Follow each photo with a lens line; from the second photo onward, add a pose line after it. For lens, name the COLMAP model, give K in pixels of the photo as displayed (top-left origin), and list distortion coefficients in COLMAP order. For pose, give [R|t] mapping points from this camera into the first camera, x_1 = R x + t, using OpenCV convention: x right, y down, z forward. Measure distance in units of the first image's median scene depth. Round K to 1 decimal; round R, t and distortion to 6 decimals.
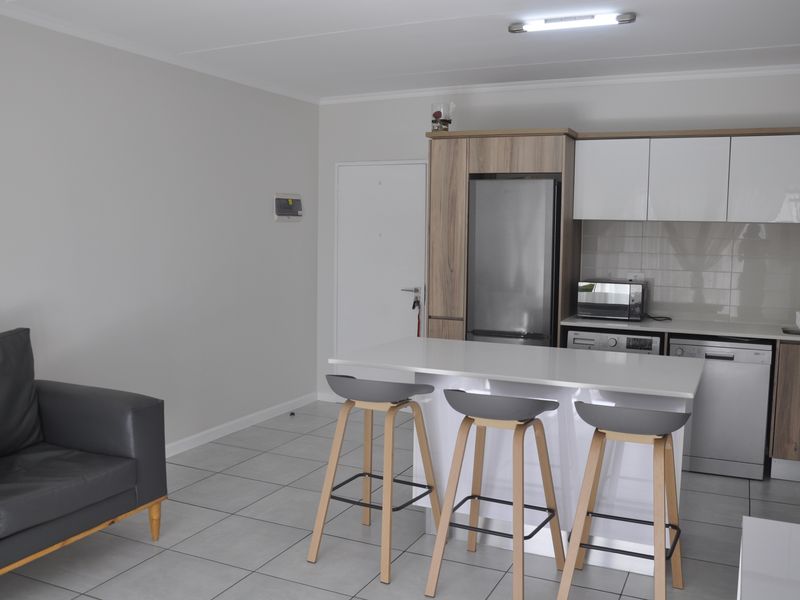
lens RADIAL K [[736.1, 0, 400.0], [0, 736.1, 300.0], [0, 0, 1]] dist [-0.083464, 0.031232]
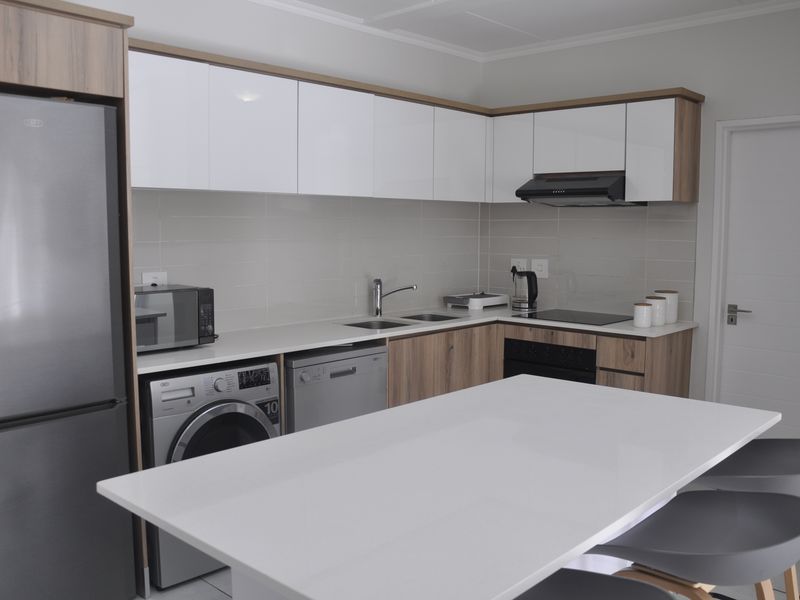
lens RADIAL K [[736.1, 0, 400.0], [0, 736.1, 300.0], [0, 0, 1]] dist [-0.083464, 0.031232]
pose [[0.299149, -0.105998, 0.948301, -0.239667], [0.089400, 0.992553, 0.082742, -0.050151], [-0.950009, 0.060026, 0.306397, 0.639917]]
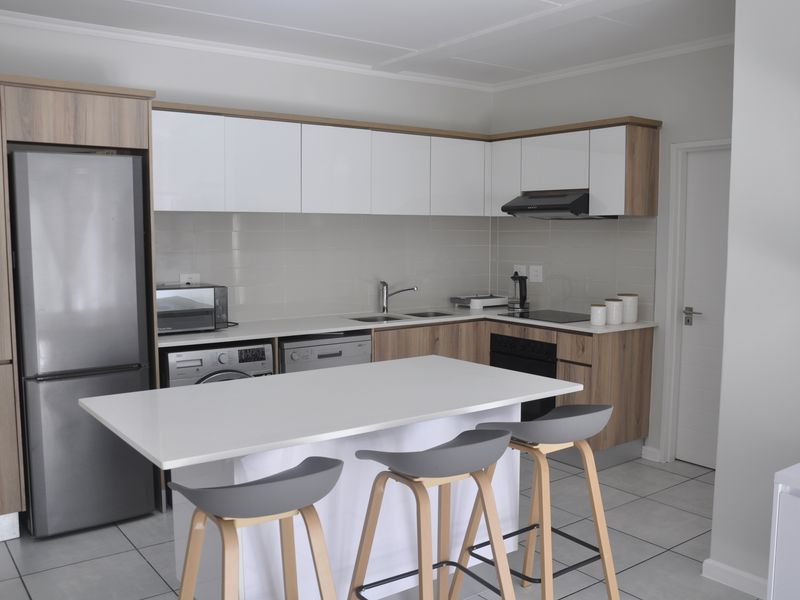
lens RADIAL K [[747.0, 0, 400.0], [0, 747.0, 300.0], [0, 0, 1]] dist [-0.090402, -0.010014]
pose [[0.474016, -0.092793, 0.875613, -0.336140], [0.088087, 0.994440, 0.057700, -0.037891], [-0.876099, 0.049780, 0.479554, 0.404301]]
